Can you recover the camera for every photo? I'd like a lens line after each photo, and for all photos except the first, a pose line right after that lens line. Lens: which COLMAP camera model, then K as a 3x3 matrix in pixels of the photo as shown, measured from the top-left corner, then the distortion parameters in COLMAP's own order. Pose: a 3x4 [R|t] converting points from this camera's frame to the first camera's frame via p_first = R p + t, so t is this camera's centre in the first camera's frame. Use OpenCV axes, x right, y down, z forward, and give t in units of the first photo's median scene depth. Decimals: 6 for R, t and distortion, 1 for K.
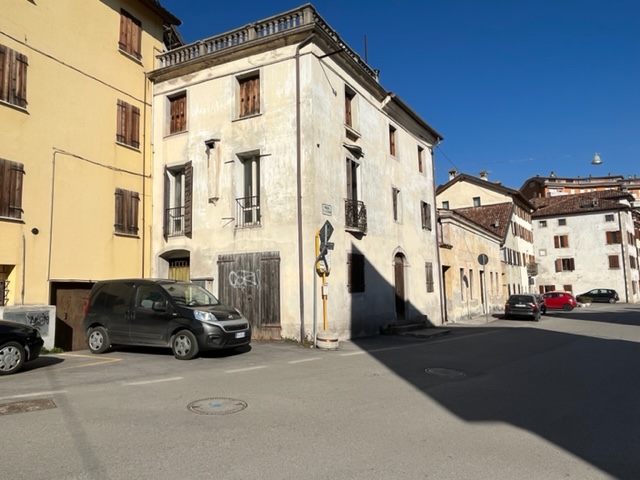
lens RADIAL K [[429.4, 0, 319.6], [0, 429.4, 239.8], [0, 0, 1]] dist [-0.001300, -0.001041]
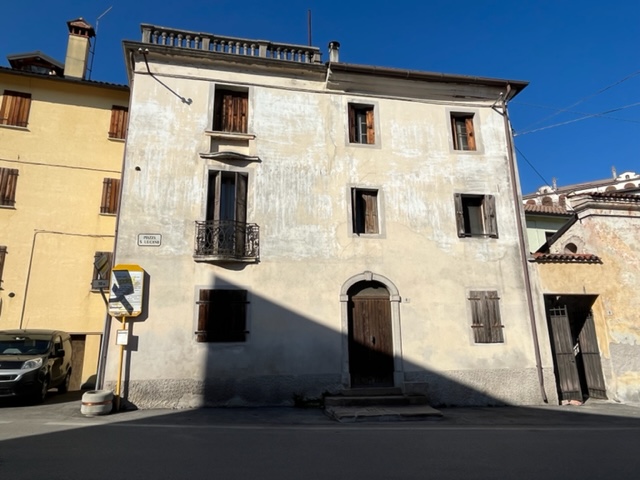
lens RADIAL K [[429.4, 0, 324.4], [0, 429.4, 240.3], [0, 0, 1]] dist [-0.001300, -0.001041]
pose [[0.687961, -0.170950, -0.705327, 0.767874], [0.085667, 0.984196, -0.154982, 0.081353], [0.720674, 0.046199, 0.691733, 0.620670]]
